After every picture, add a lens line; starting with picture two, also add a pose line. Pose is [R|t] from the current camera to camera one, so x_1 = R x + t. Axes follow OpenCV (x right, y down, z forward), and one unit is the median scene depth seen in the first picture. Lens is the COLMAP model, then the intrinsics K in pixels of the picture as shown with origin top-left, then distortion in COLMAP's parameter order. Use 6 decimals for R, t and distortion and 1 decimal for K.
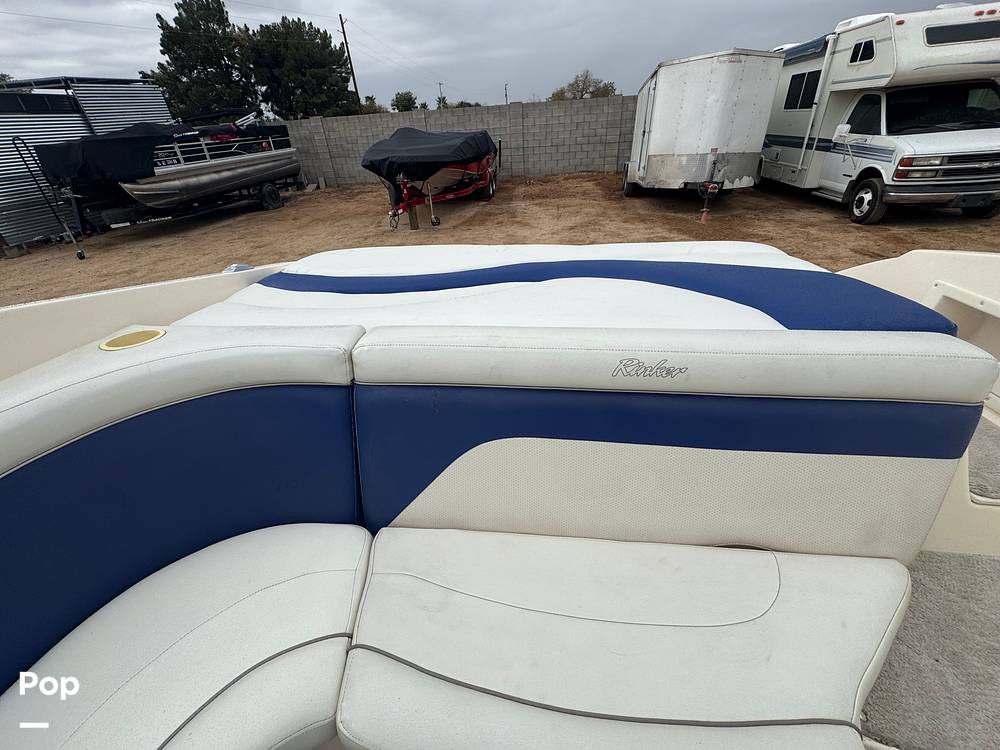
lens RADIAL K [[400.3, 0, 499.4], [0, 400.3, 373.4], [0, 0, 1]] dist [-0.002359, -0.000293]
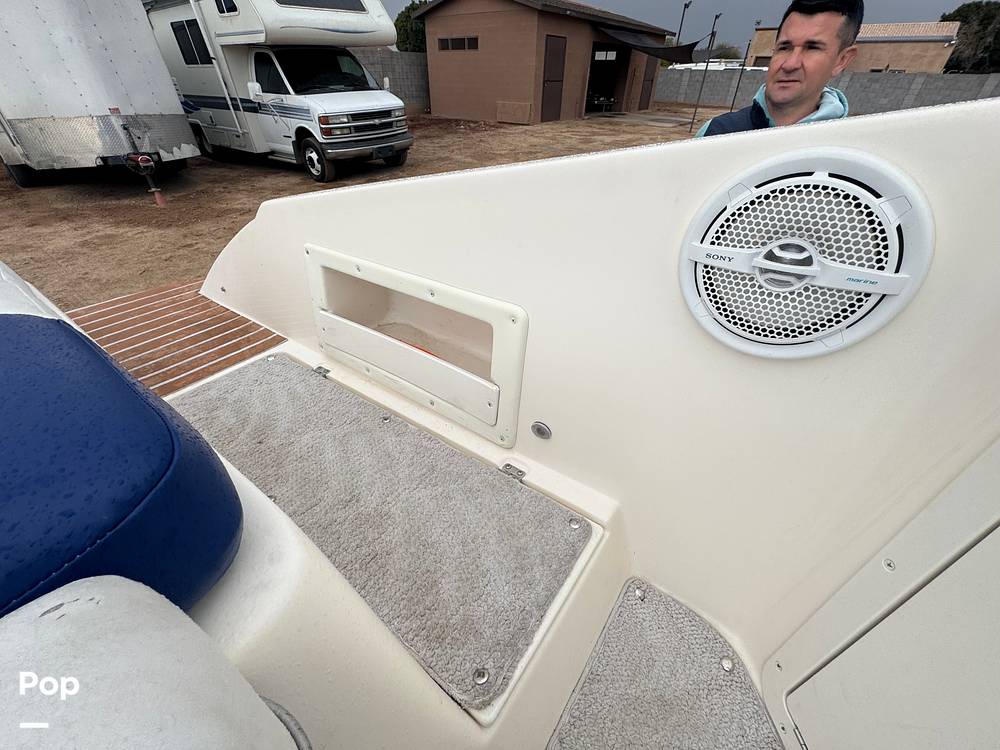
lens RADIAL K [[400.3, 0, 498.1], [0, 400.3, 372.9], [0, 0, 1]] dist [-0.002359, -0.000293]
pose [[0.496455, -0.470440, 0.729533, 0.106997], [0.431410, 0.862993, 0.262923, -0.014266], [-0.753271, 0.184198, 0.631390, 0.063408]]
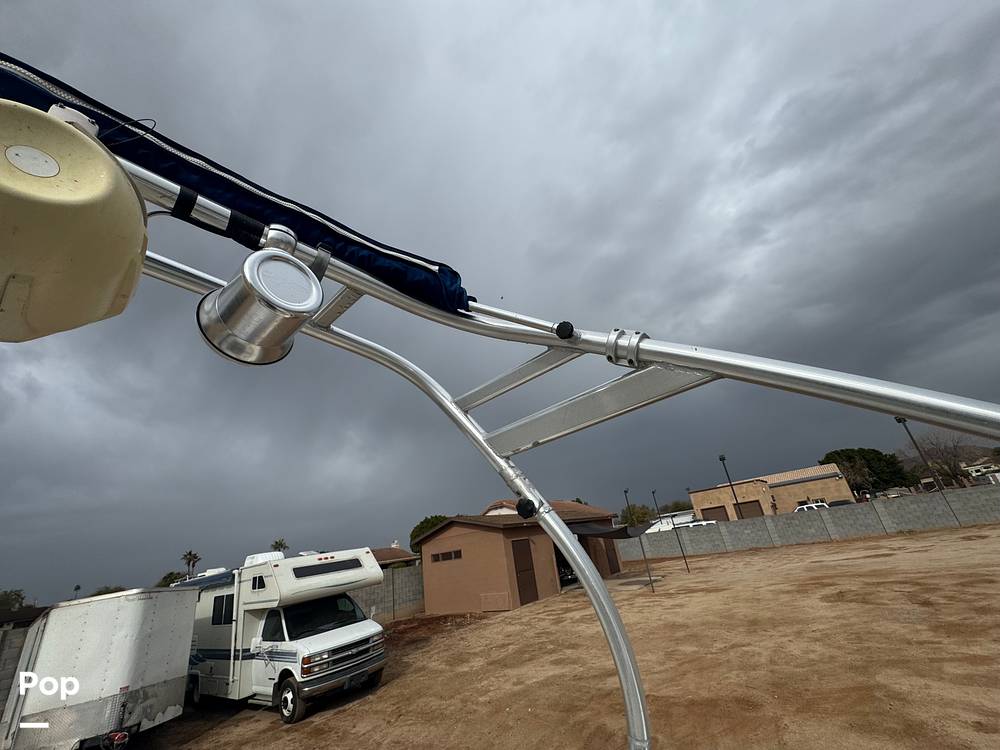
lens RADIAL K [[400.3, 0, 500.0], [0, 400.3, 373.2], [0, 0, 1]] dist [-0.002359, -0.000293]
pose [[0.507159, 0.332567, 0.795103, 0.018626], [0.552320, 0.582795, -0.596064, 0.024003], [-0.661613, 0.741451, 0.111886, -0.168840]]
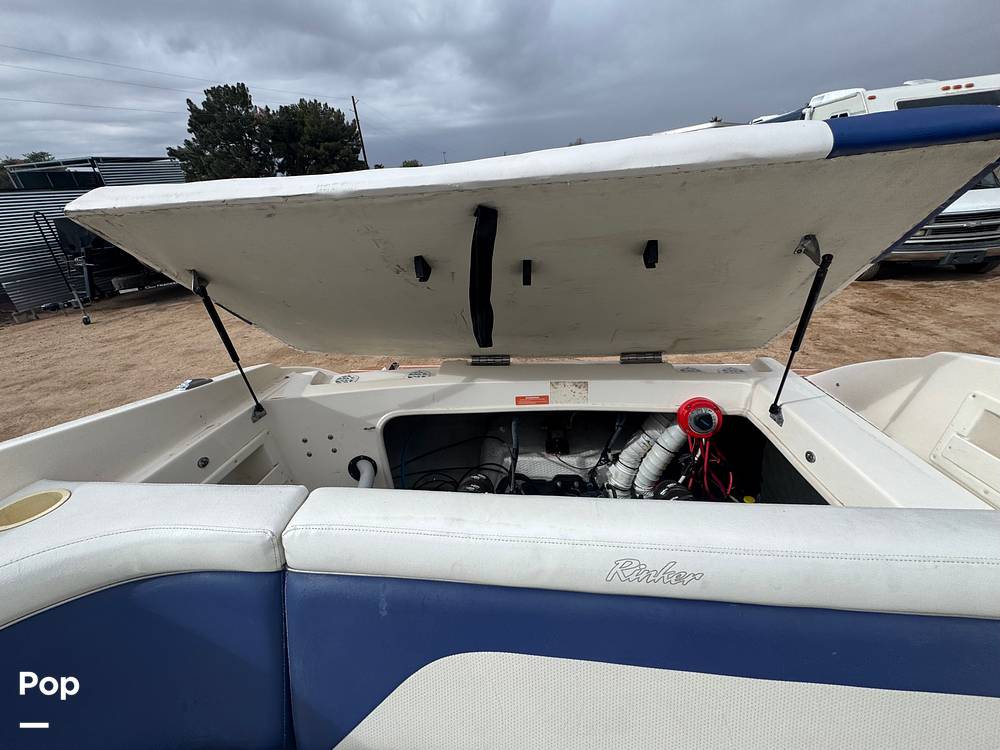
lens RADIAL K [[400.3, 0, 498.9], [0, 400.3, 373.5], [0, 0, 1]] dist [-0.002359, -0.000293]
pose [[0.999872, -0.014067, -0.007668, 0.007884], [0.013049, 0.992730, -0.119656, -0.027412], [0.009295, 0.119541, 0.992786, 0.016702]]
